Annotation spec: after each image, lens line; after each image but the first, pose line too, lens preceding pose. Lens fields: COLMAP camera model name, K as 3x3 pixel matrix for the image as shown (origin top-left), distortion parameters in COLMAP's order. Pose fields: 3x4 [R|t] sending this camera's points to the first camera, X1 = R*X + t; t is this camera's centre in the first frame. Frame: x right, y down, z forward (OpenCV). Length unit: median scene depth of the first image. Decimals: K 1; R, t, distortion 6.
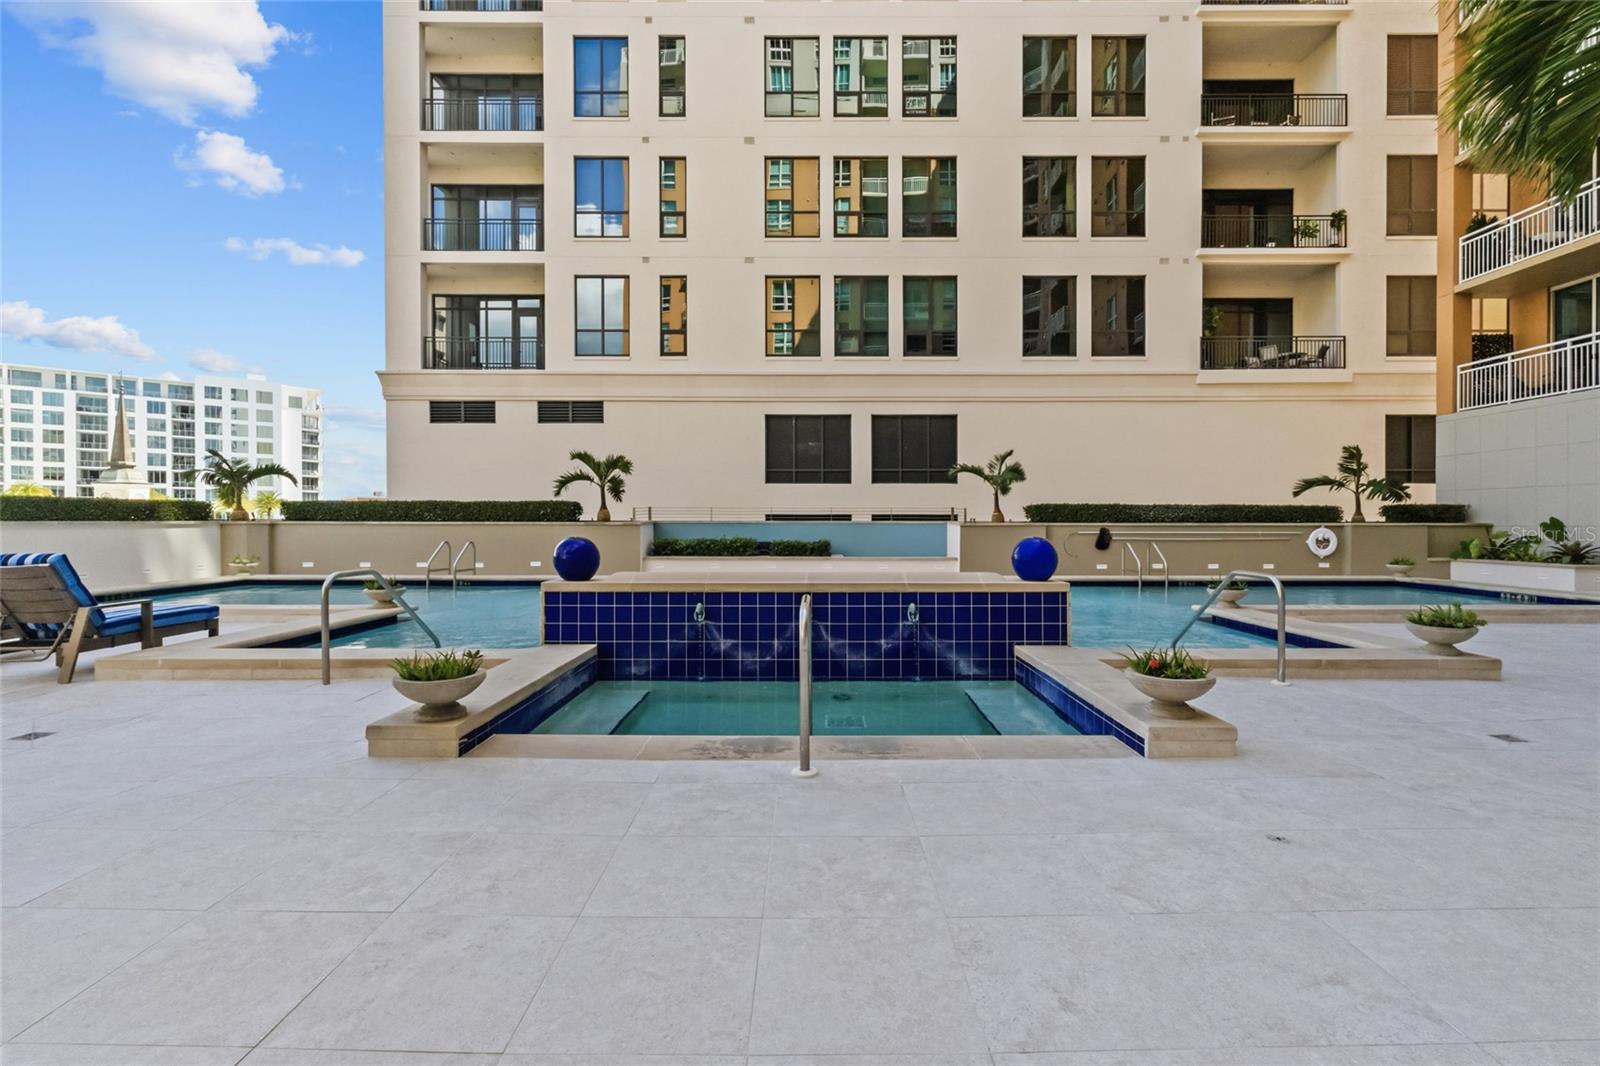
lens RADIAL K [[730.5, 0, 816.8], [0, 730.5, 531.7], [0, 0, 1]] dist [0.004076, -0.000433]
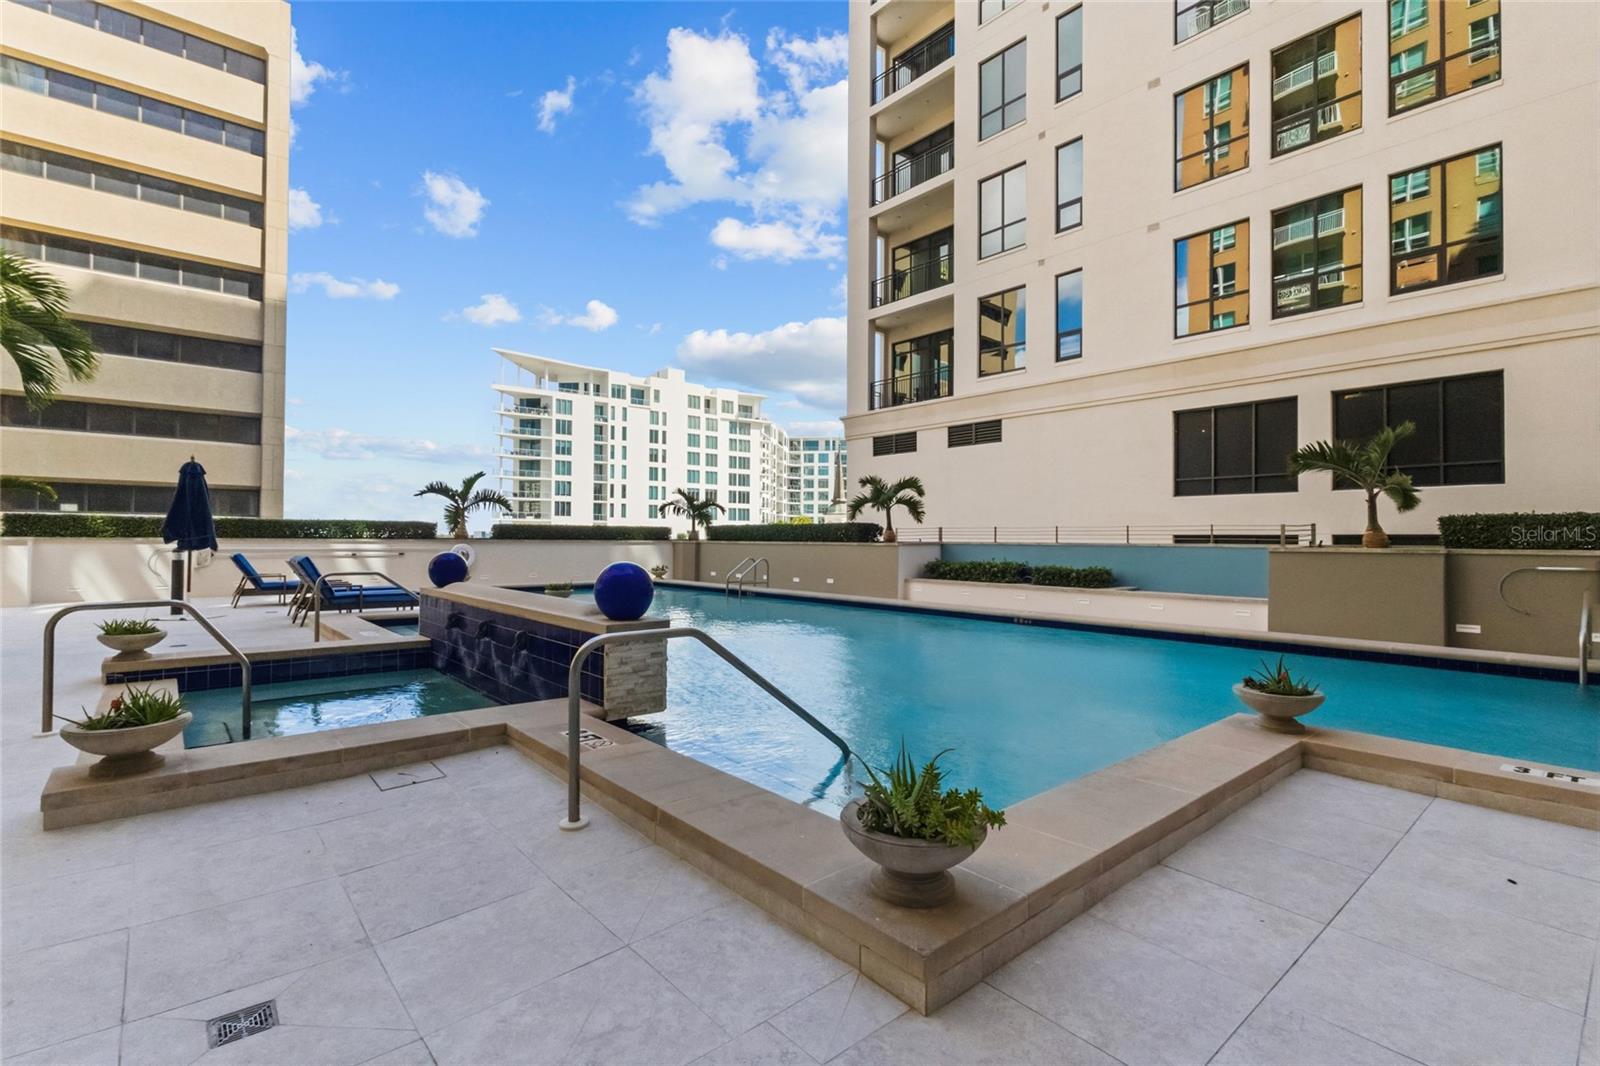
lens RADIAL K [[730.5, 0, 806.6], [0, 730.5, 533.5], [0, 0, 1]] dist [0.004076, -0.000433]
pose [[0.657084, -0.003639, -0.753809, 0.270834], [-0.016865, 0.999667, -0.019527, -0.003395], [0.753629, 0.025544, 0.656804, 0.170559]]
